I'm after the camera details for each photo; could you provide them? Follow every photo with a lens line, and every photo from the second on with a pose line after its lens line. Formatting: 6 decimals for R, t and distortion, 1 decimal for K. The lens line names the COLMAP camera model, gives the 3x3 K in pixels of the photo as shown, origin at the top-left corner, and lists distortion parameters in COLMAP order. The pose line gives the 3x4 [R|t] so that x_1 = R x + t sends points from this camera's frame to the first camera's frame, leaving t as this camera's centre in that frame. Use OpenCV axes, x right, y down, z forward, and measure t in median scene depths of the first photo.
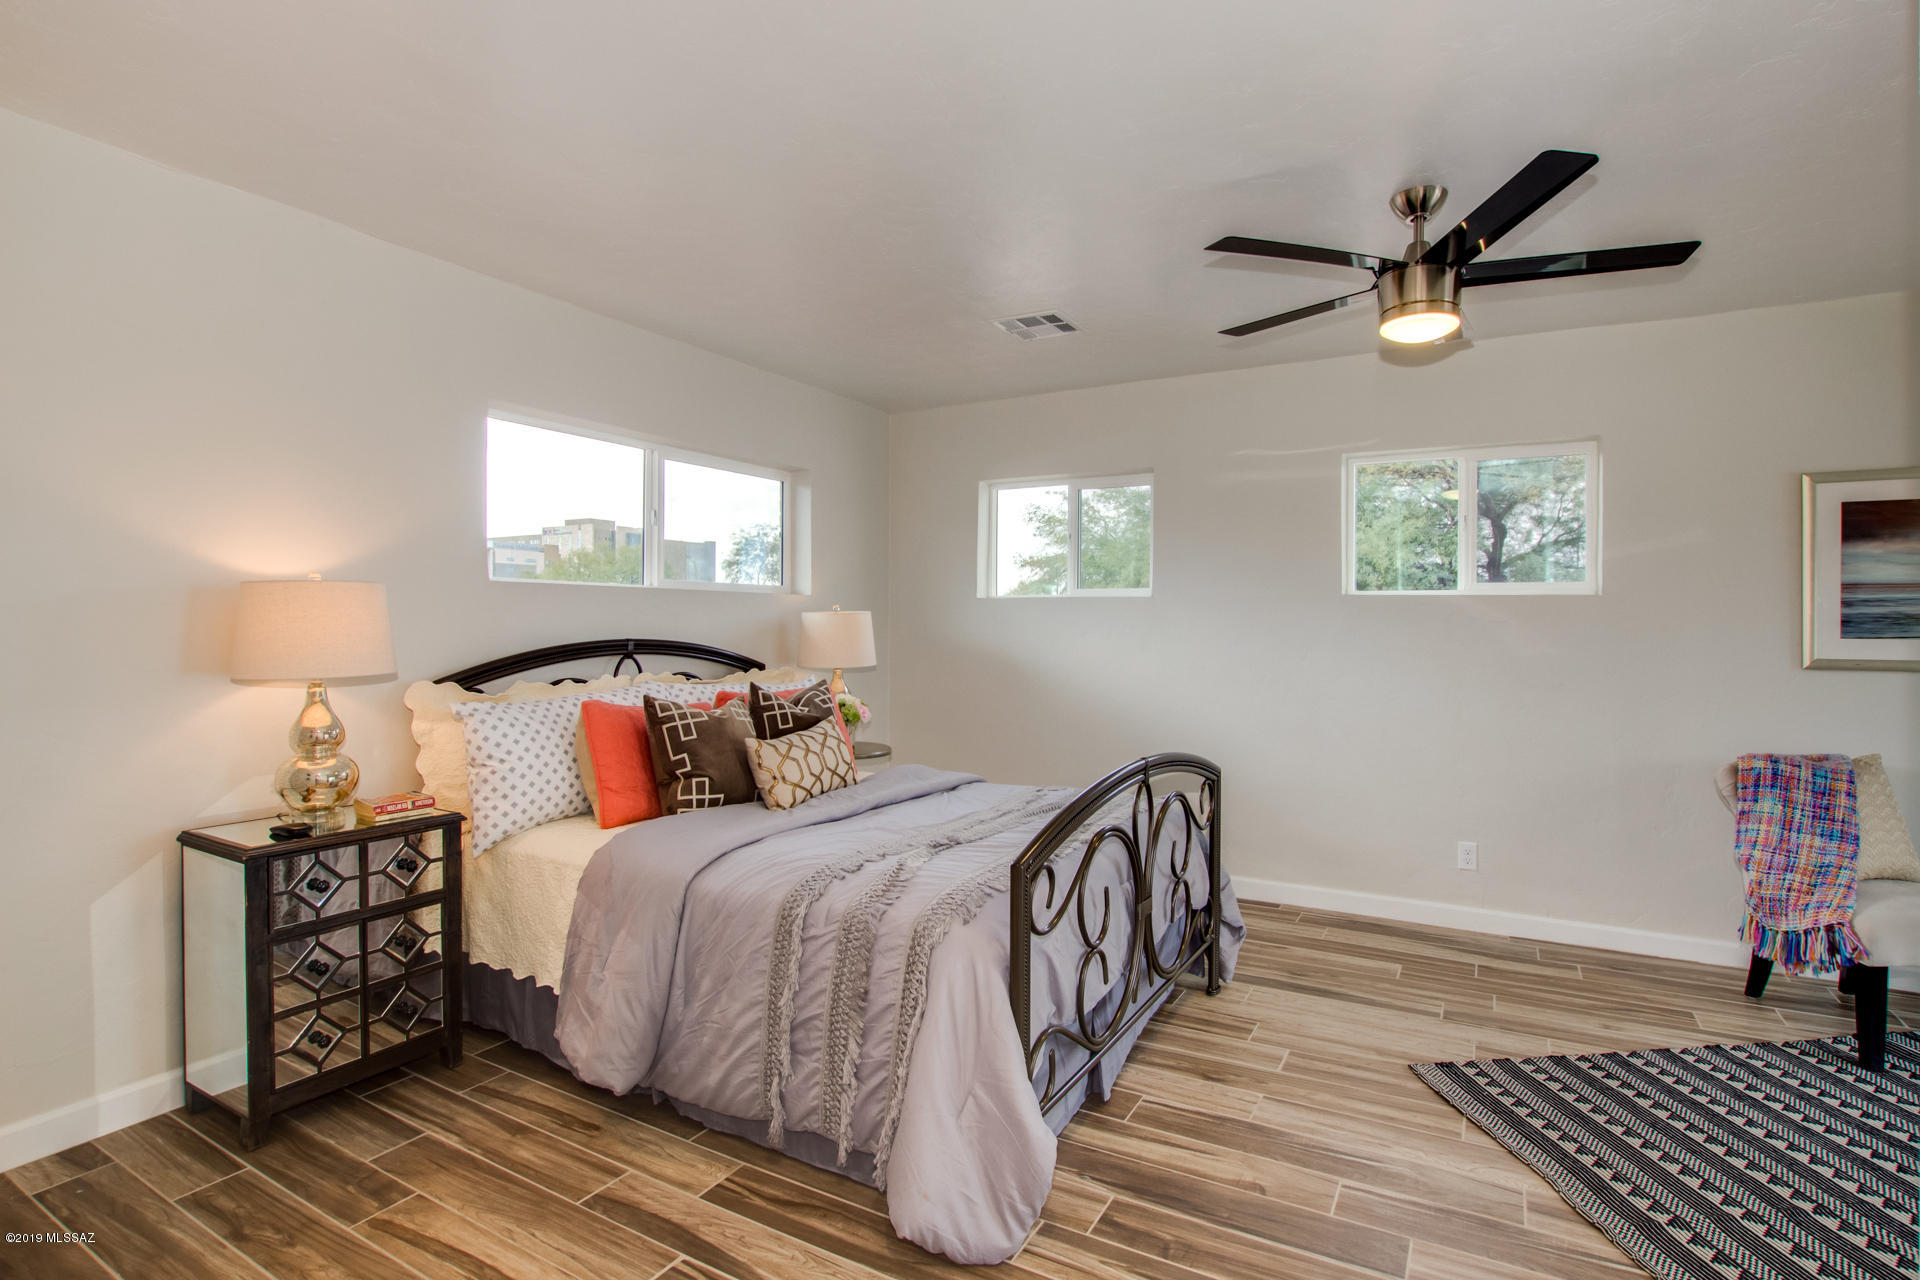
lens RADIAL K [[907.2, 0, 985.8], [0, 907.2, 644.0], [0, 0, 1]] dist [-0.031381, -0.000276]
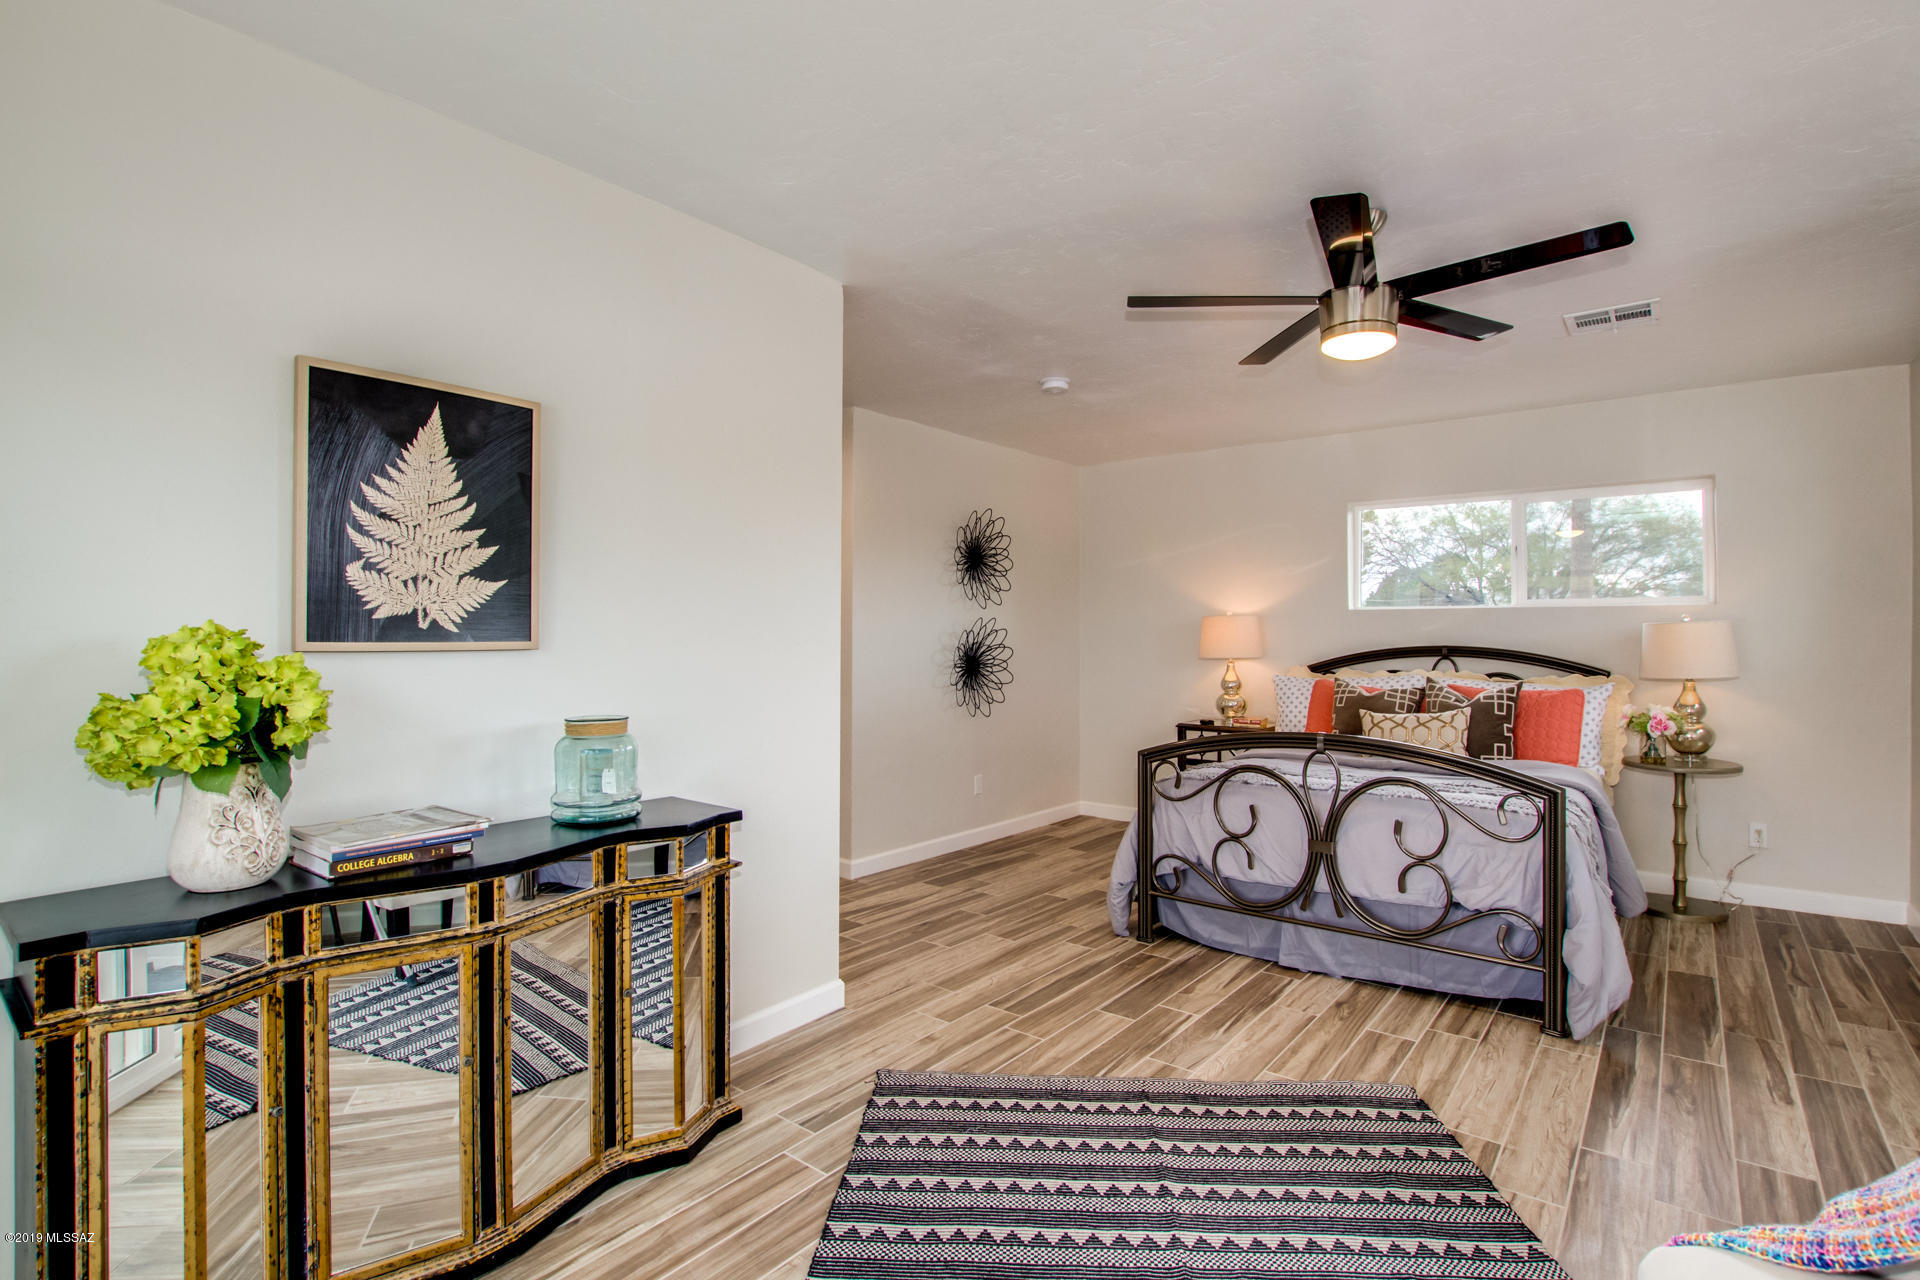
lens RADIAL K [[907.2, 0, 985.8], [0, 907.2, 644.0], [0, 0, 1]] dist [-0.031381, -0.000276]
pose [[-0.158478, -0.002708, -0.987359, 1.590327], [-0.008410, 0.999964, -0.001393, -0.001348], [0.987327, 0.008083, -0.158495, 0.736861]]
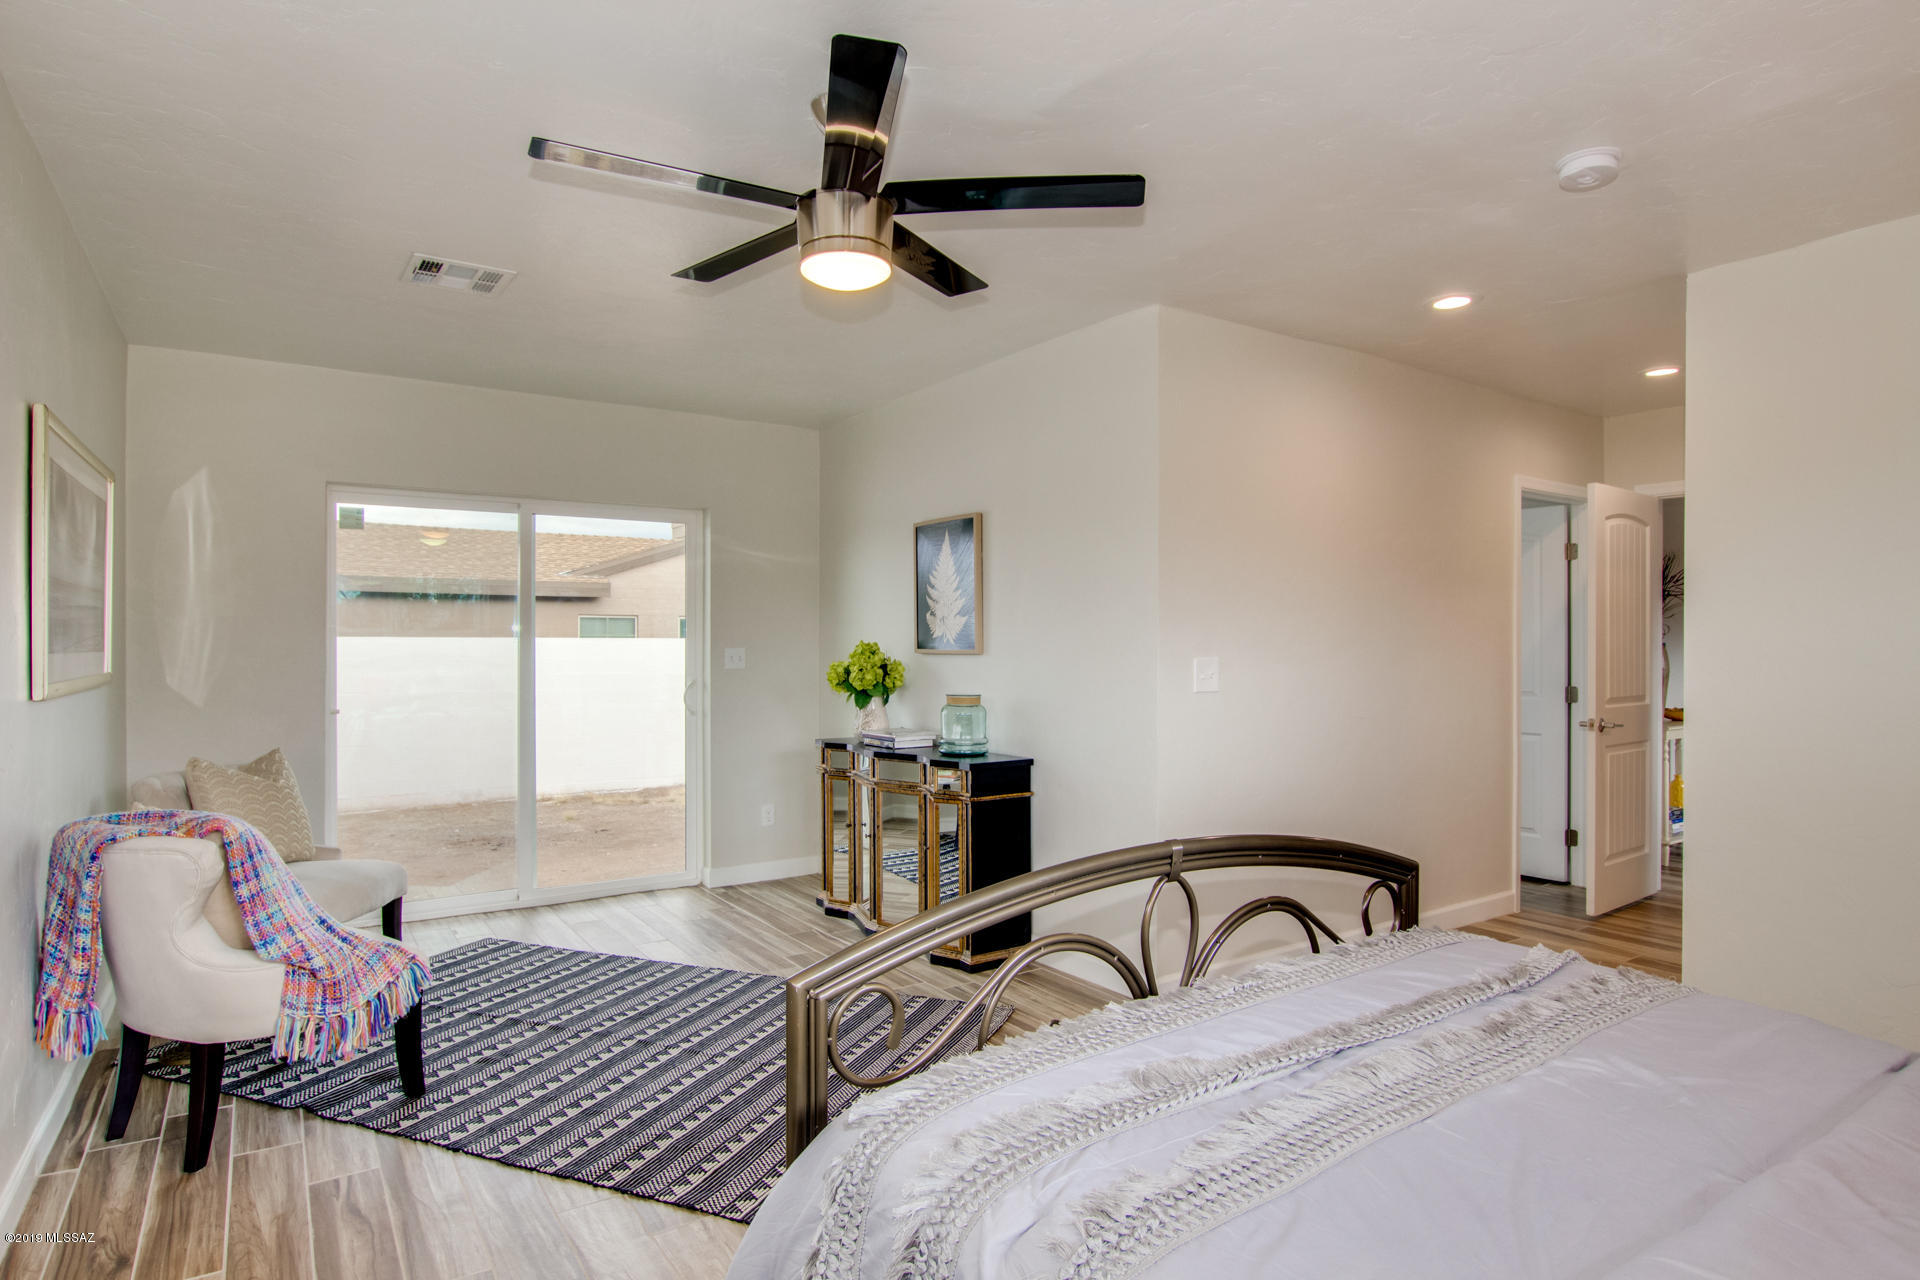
lens RADIAL K [[1019.0, 0, 951.9], [0, 1019.0, 642.8], [0, 0, 1]] dist [-0.036891, 0.000133]
pose [[-0.893698, -0.000472, 0.448669, -0.017903], [0.002476, 0.999979, 0.005983, -0.023559], [-0.448663, 0.006458, -0.893678, 1.787980]]
